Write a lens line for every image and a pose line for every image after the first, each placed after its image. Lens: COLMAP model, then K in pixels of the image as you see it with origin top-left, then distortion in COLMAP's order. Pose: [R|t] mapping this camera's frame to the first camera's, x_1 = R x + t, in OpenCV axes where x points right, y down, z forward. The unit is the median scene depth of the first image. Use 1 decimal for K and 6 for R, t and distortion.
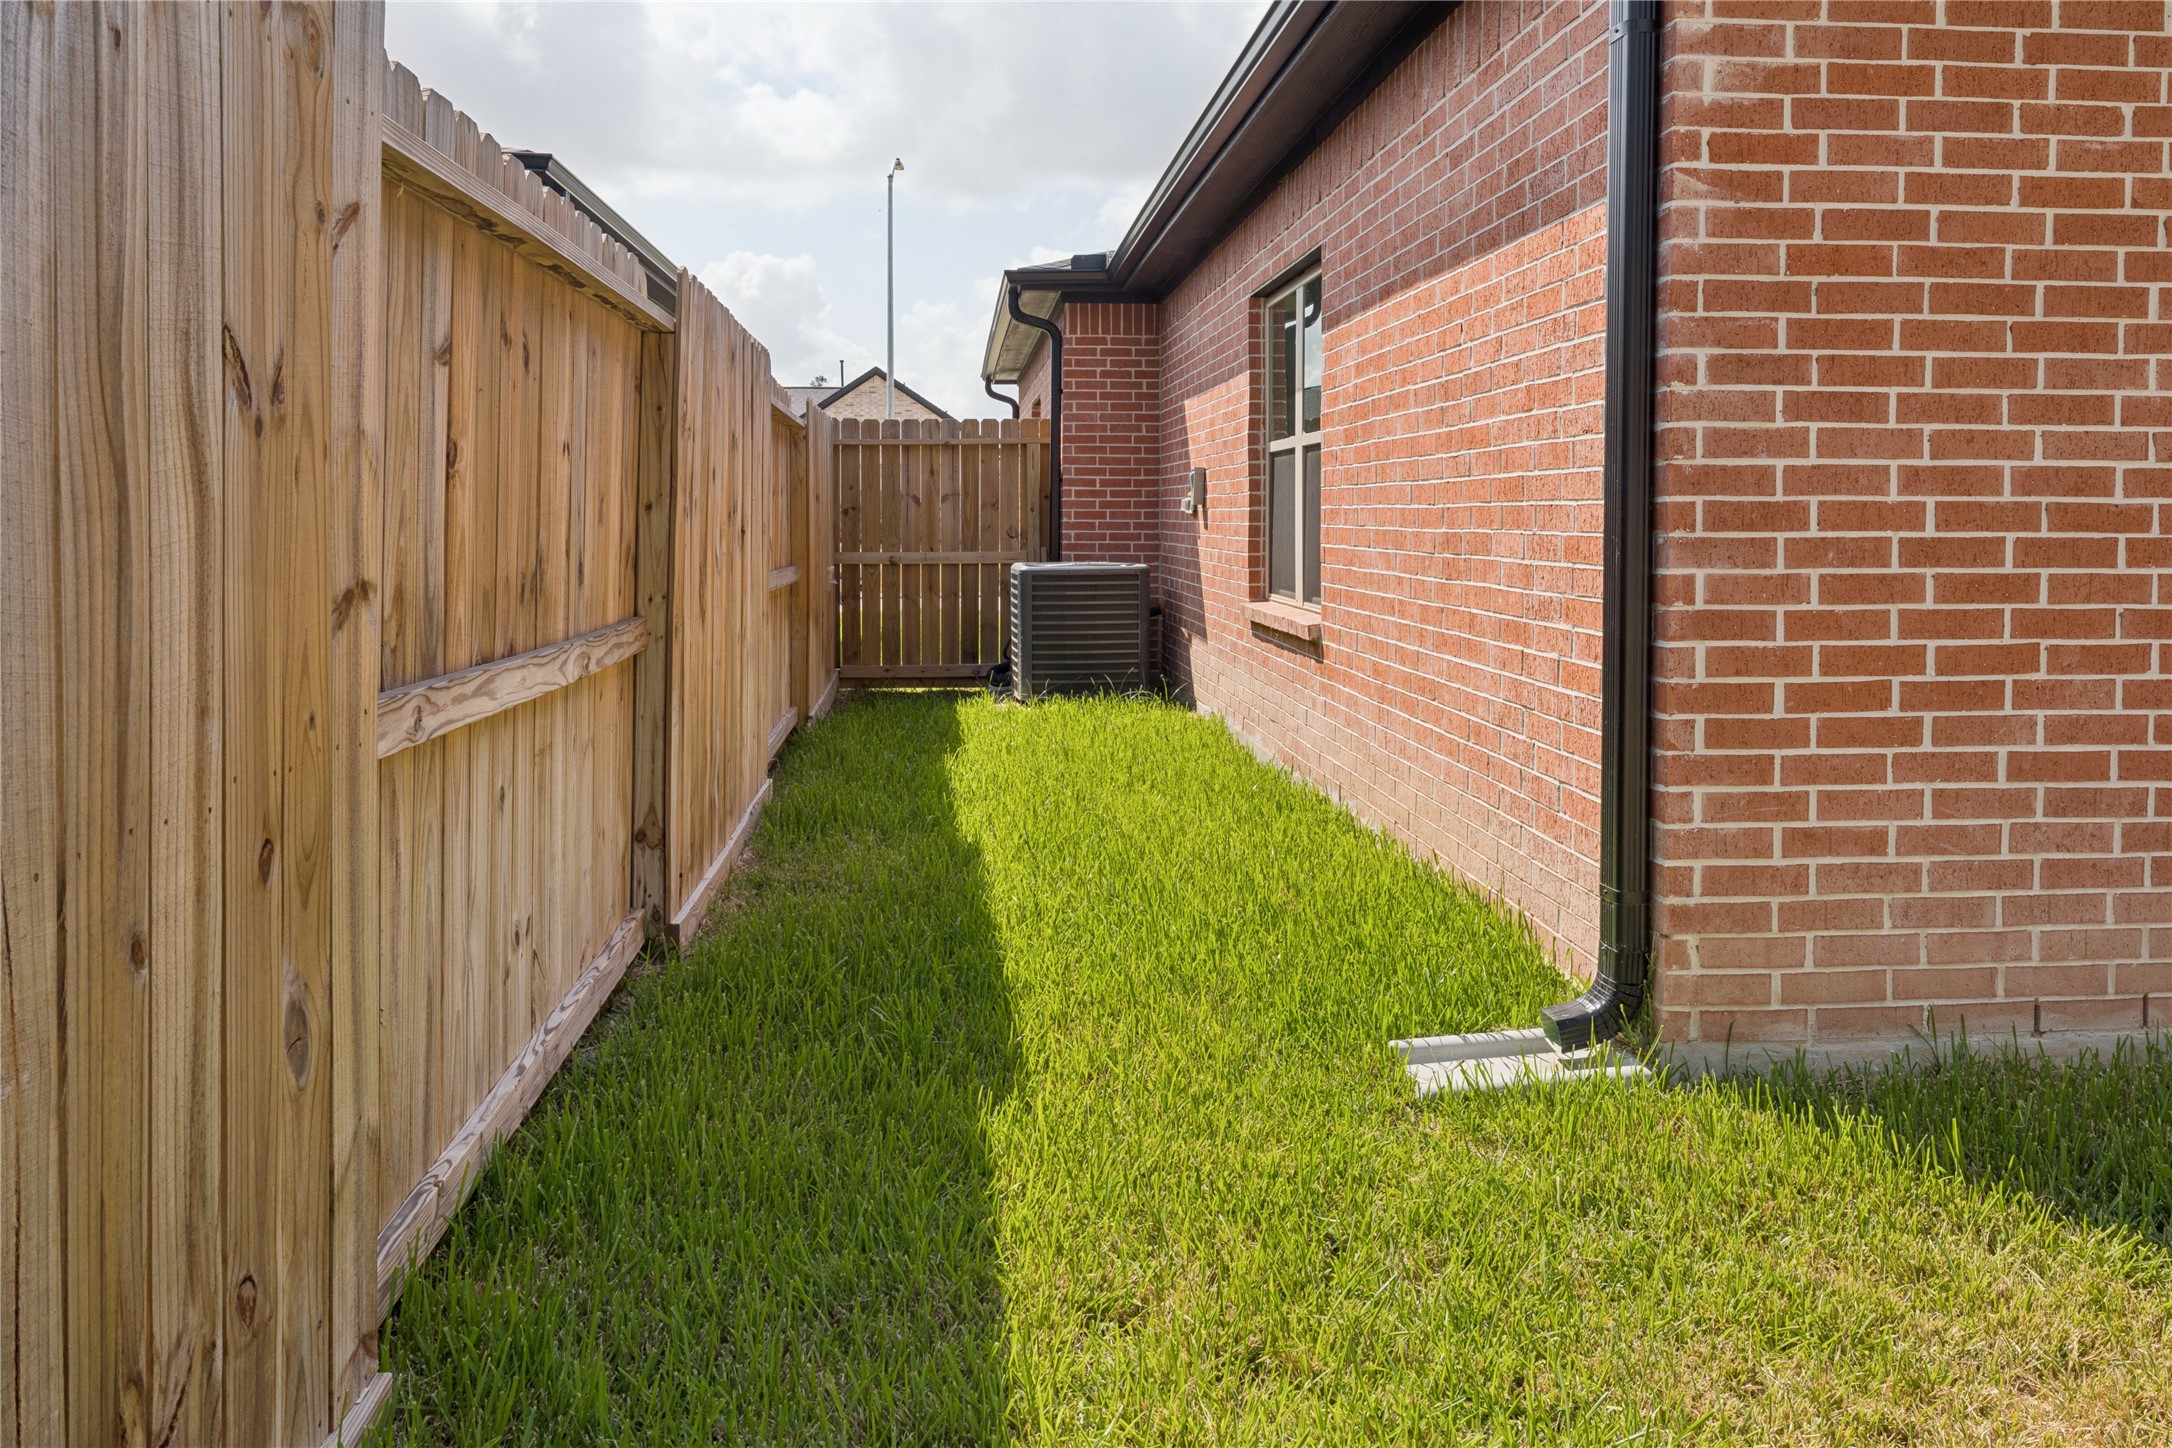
lens RADIAL K [[1452.0, 0, 1086.0], [0, 1452.0, 724.0], [0, 0, 1]] dist [0.000075, -0.000704]
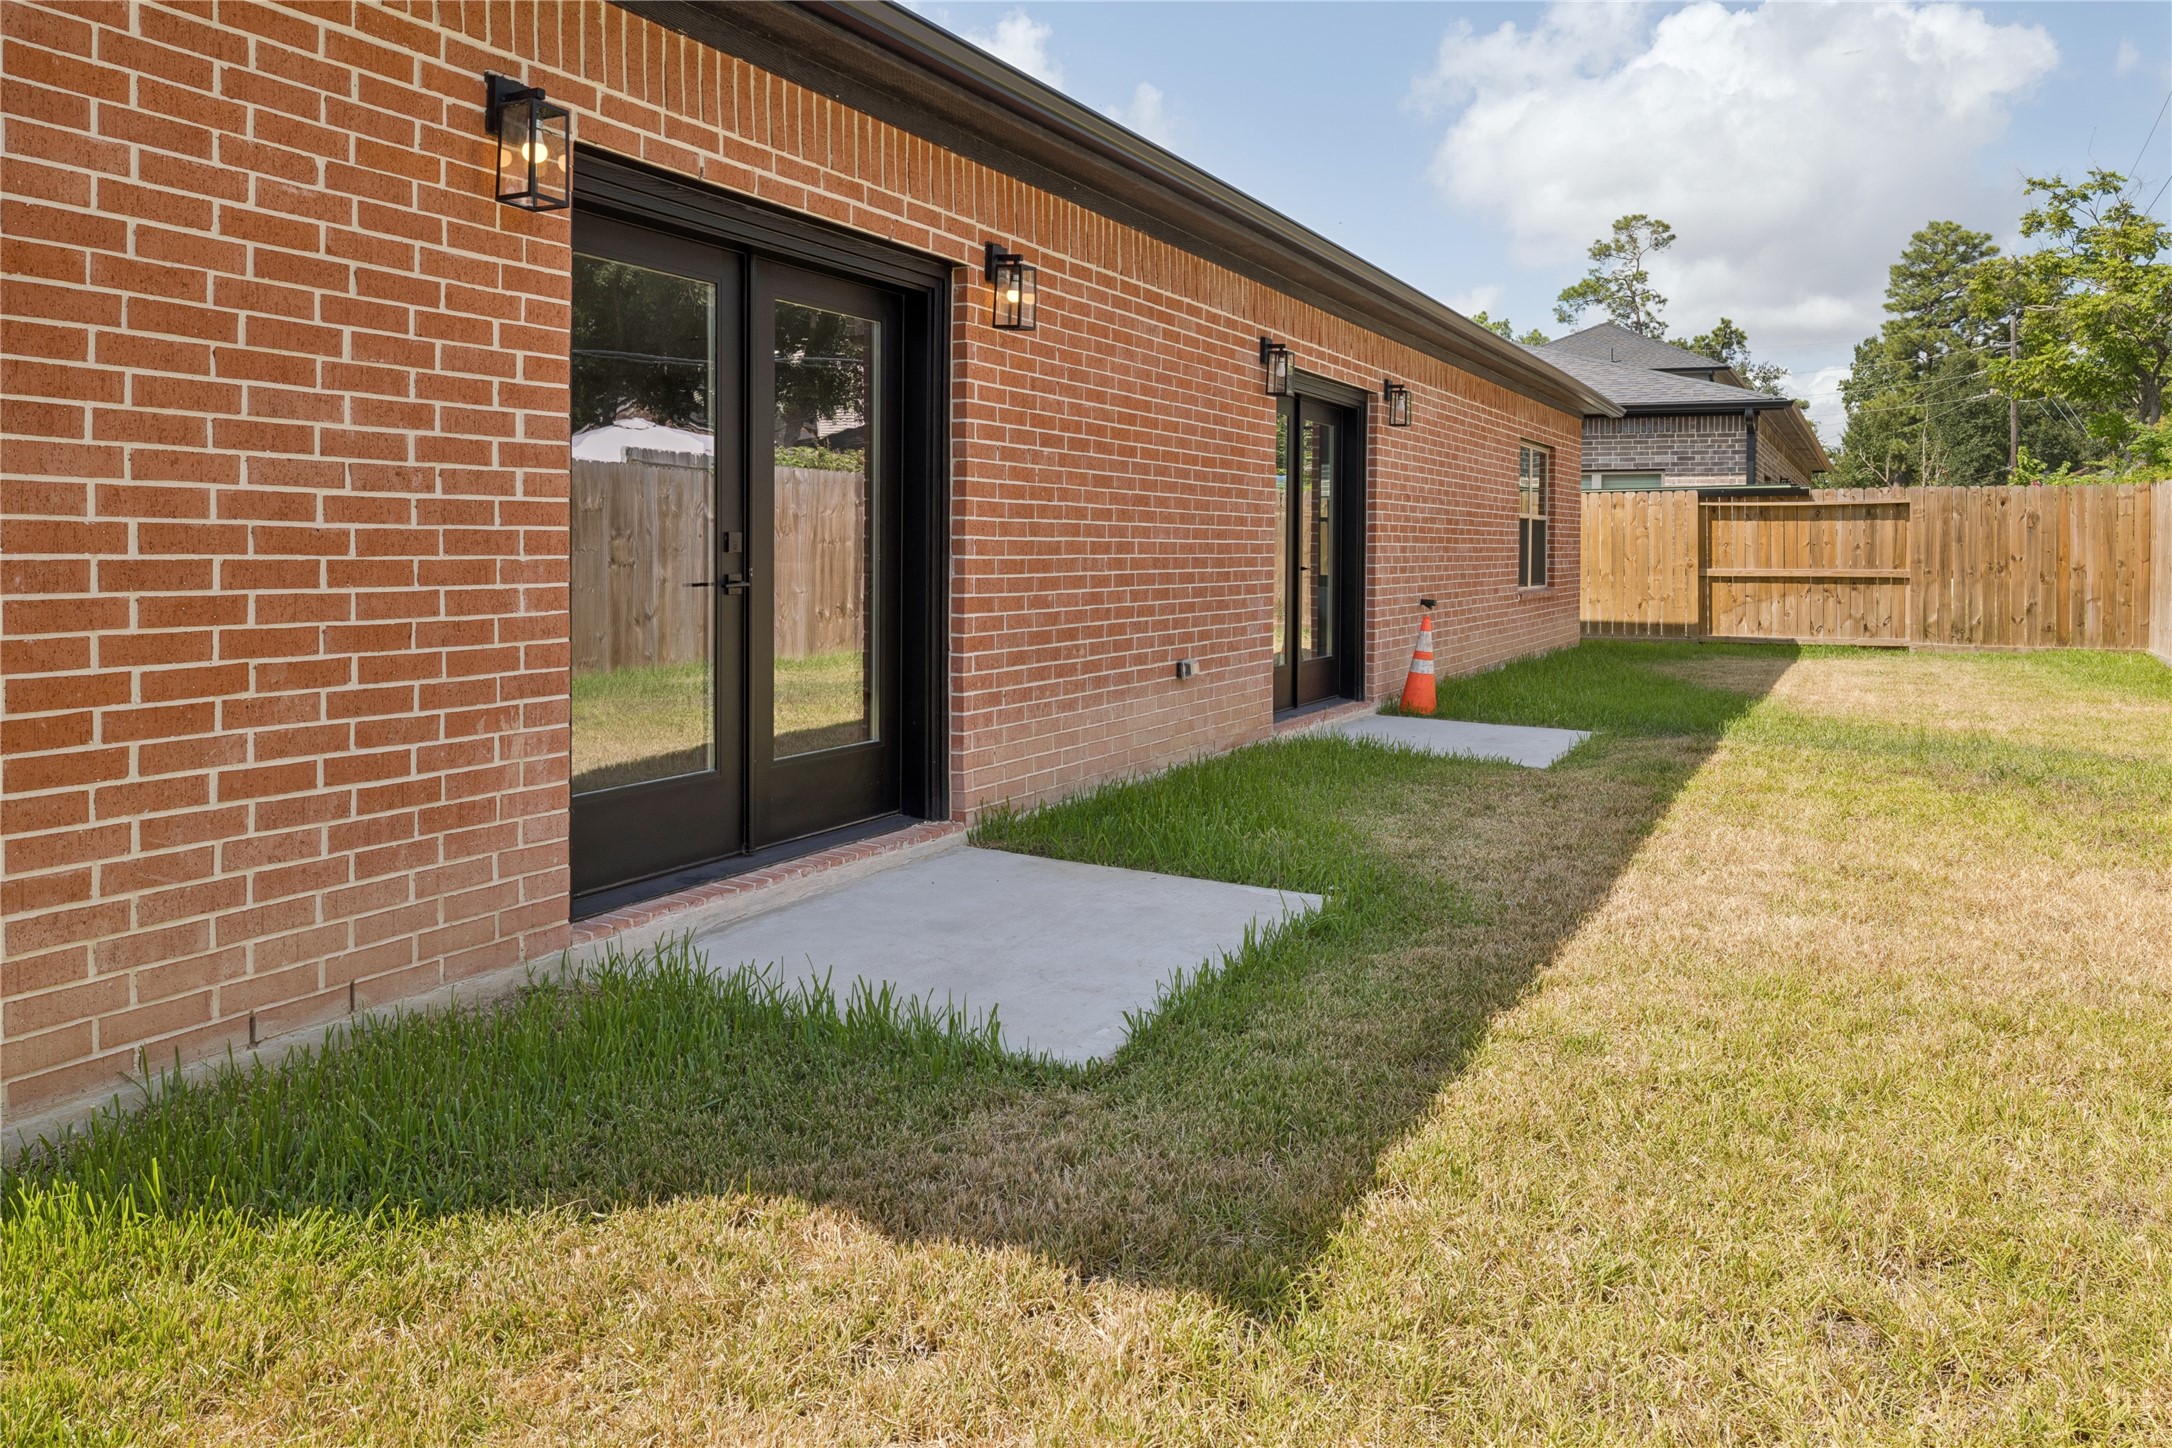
lens RADIAL K [[1452.0, 0, 1086.0], [0, 1452.0, 724.0], [0, 0, 1]] dist [0.000075, -0.000704]
pose [[0.561613, -0.096304, 0.821776, 0.138901], [0.106652, 0.993343, 0.043522, 0.005605], [-0.820497, 0.063201, 0.568146, -0.064585]]
